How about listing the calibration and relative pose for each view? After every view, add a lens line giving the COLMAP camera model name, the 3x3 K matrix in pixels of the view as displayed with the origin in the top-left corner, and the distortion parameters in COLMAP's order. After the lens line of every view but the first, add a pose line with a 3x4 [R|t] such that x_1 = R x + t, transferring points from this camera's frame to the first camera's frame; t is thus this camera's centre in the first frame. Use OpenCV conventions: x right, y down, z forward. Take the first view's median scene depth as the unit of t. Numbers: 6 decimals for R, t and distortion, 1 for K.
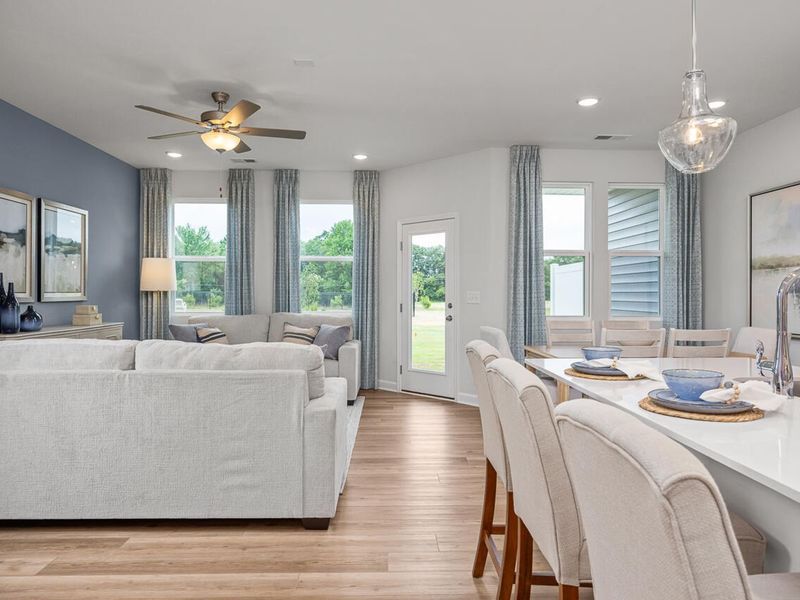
lens RADIAL K [[432.8, 0, 400.0], [0, 432.8, 300.0], [0, 0, 1]] dist [-0.000175, -0.000158]
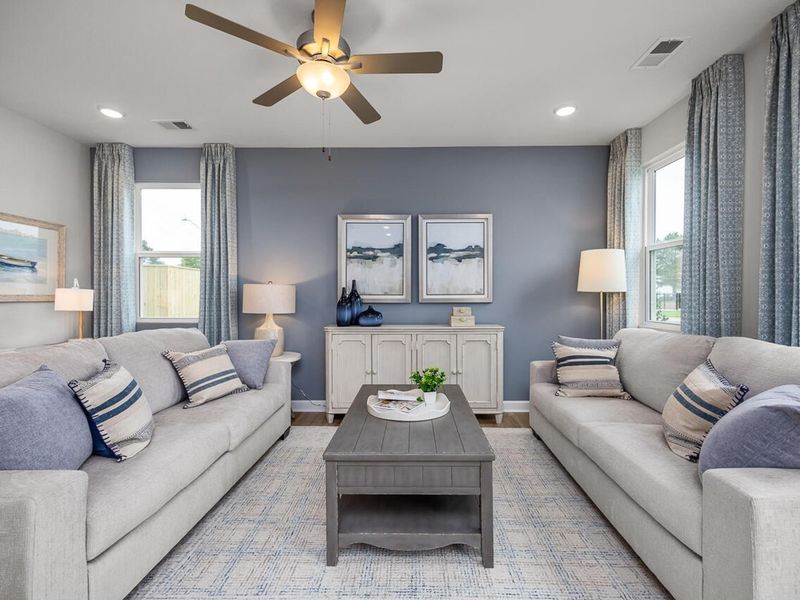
lens RADIAL K [[332.5, 0, 400.0], [0, 332.5, 300.0], [0, 0, 1]] dist [0.000068, -0.000005]
pose [[-0.038148, 0.012849, -0.999189, 0.081691], [-0.013321, 0.999822, 0.013365, -0.013575], [0.999183, 0.013820, -0.037970, 0.964776]]
